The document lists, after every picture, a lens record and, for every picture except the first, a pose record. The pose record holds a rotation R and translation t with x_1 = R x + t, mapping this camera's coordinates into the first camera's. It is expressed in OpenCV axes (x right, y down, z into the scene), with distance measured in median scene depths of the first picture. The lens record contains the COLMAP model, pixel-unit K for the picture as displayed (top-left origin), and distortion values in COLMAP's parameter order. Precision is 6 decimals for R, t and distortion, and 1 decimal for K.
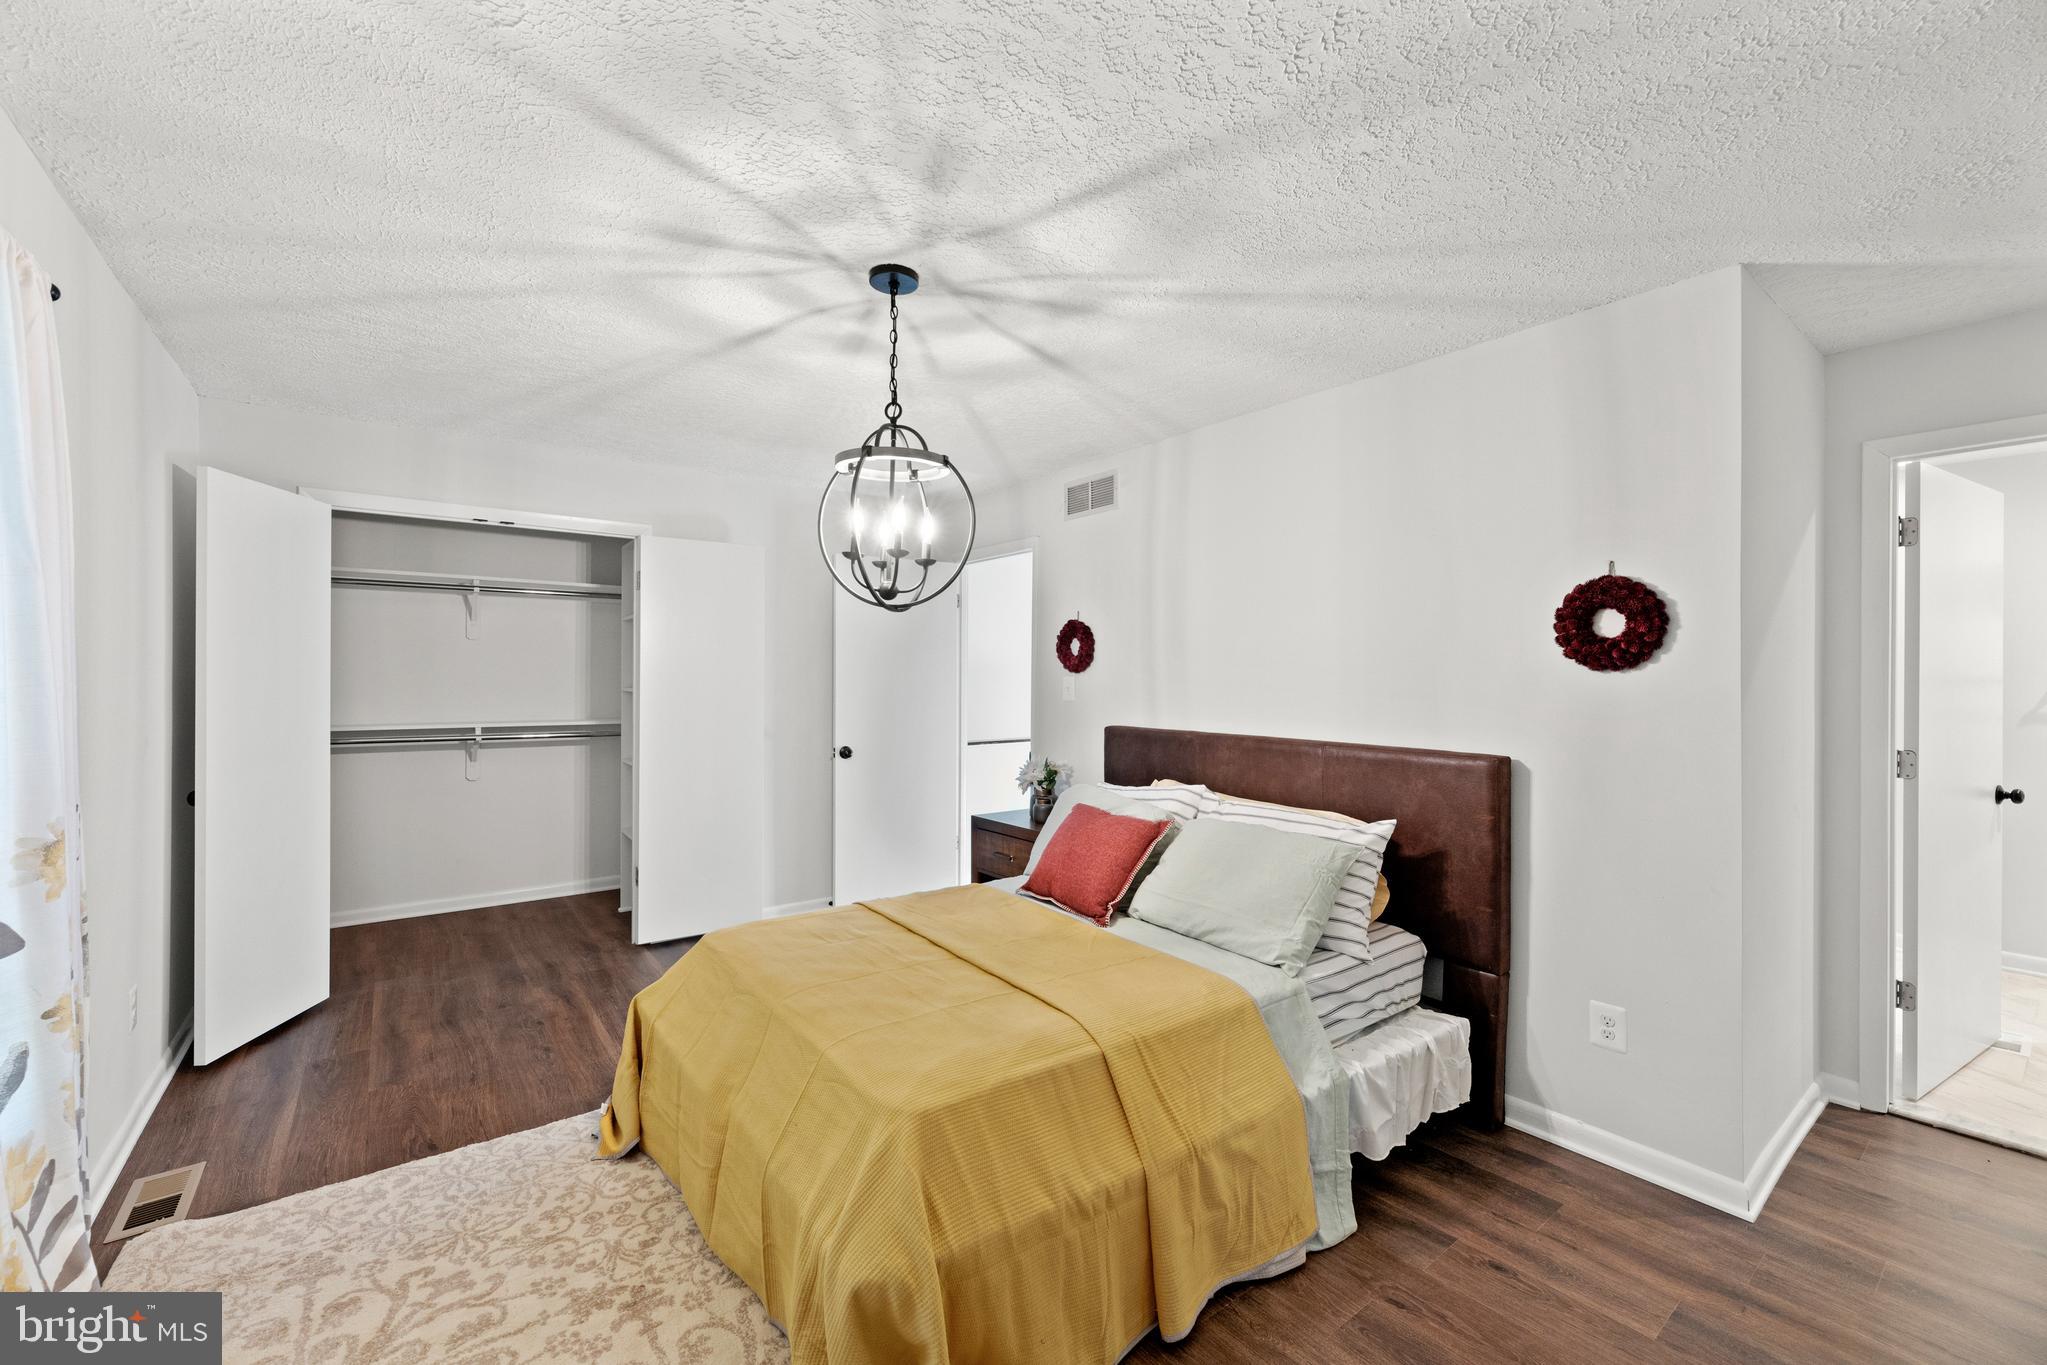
lens RADIAL K [[828.0, 0, 1020.4], [0, 828.0, 684.6], [0, 0, 1]] dist [0.001585, 0.000123]
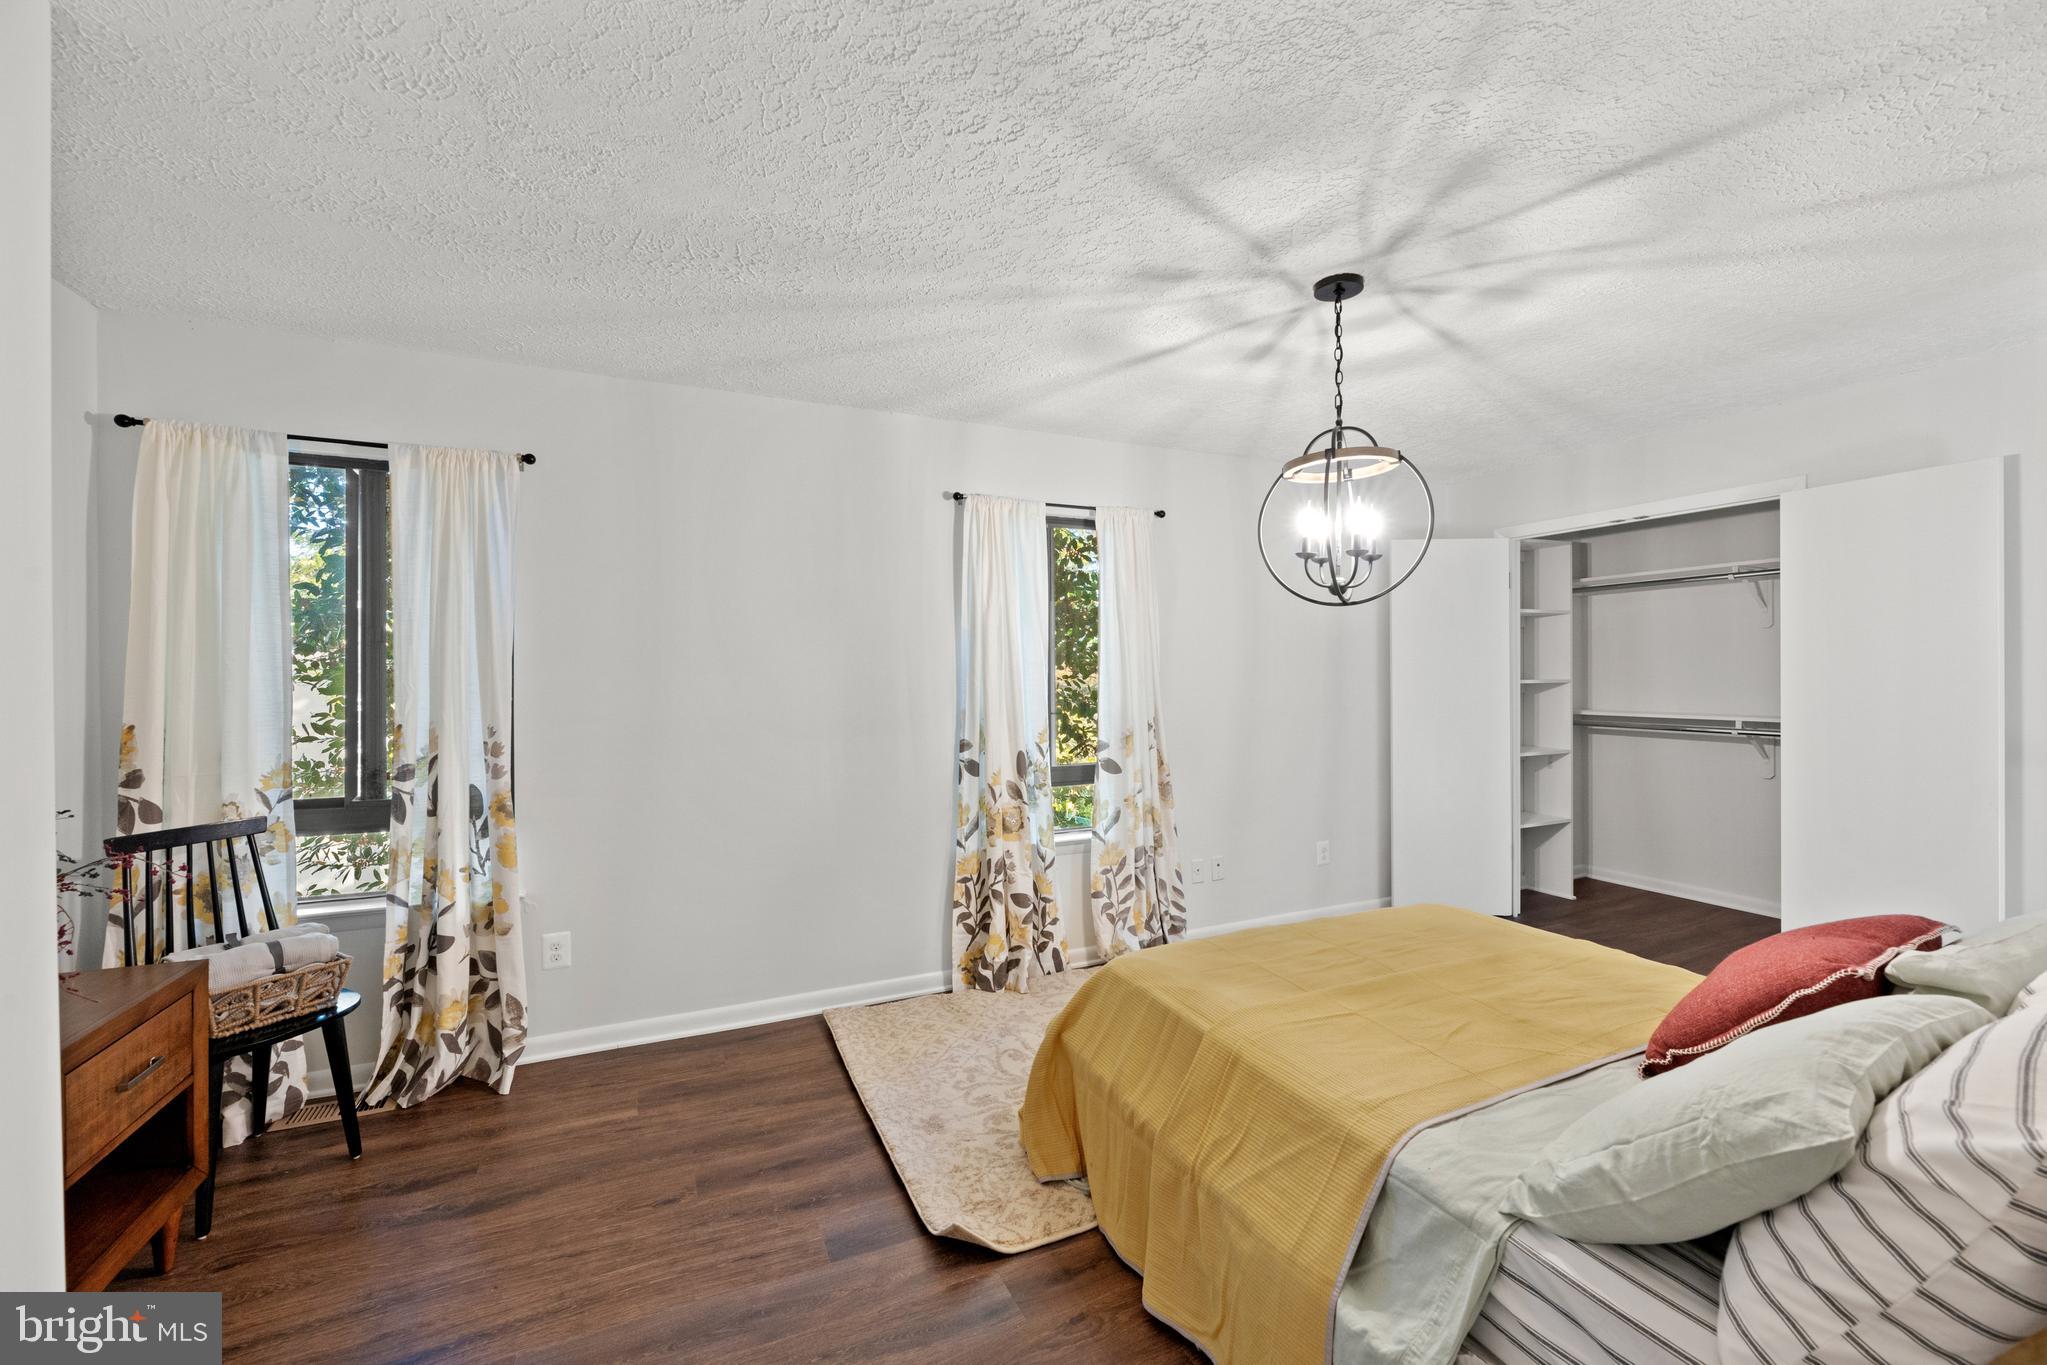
lens RADIAL K [[828.0, 0, 1023.8], [0, 828.0, 676.6], [0, 0, 1]] dist [0.001585, 0.000123]
pose [[-0.218599, -0.001311, -0.975814, 0.968188], [-0.000458, 0.999999, -0.001241, 0.004476], [0.975815, 0.000176, -0.218599, 0.851688]]
